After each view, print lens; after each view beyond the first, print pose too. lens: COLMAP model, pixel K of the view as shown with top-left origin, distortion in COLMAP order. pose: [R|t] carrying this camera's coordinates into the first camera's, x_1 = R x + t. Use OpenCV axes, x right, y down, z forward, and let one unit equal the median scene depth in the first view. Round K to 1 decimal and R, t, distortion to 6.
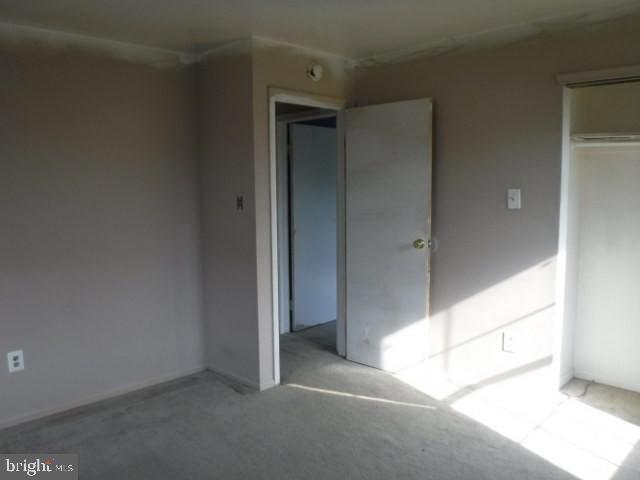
lens RADIAL K [[522.1, 0, 320.0], [0, 522.1, 240.0], [0, 0, 1]] dist [-0.092912, 0.011712]
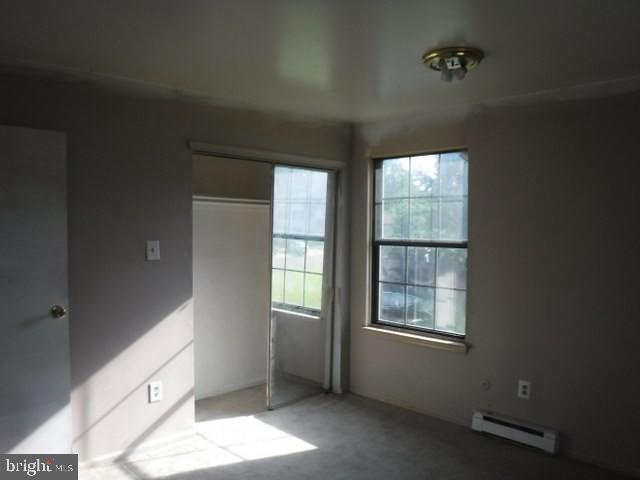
lens RADIAL K [[522.1, 0, 320.0], [0, 522.1, 240.0], [0, 0, 1]] dist [-0.092912, 0.011712]
pose [[0.017433, -0.013265, 0.999760, -0.631098], [0.101719, 0.994748, 0.011425, -0.076515], [-0.994660, 0.101496, 0.018691, 0.634926]]
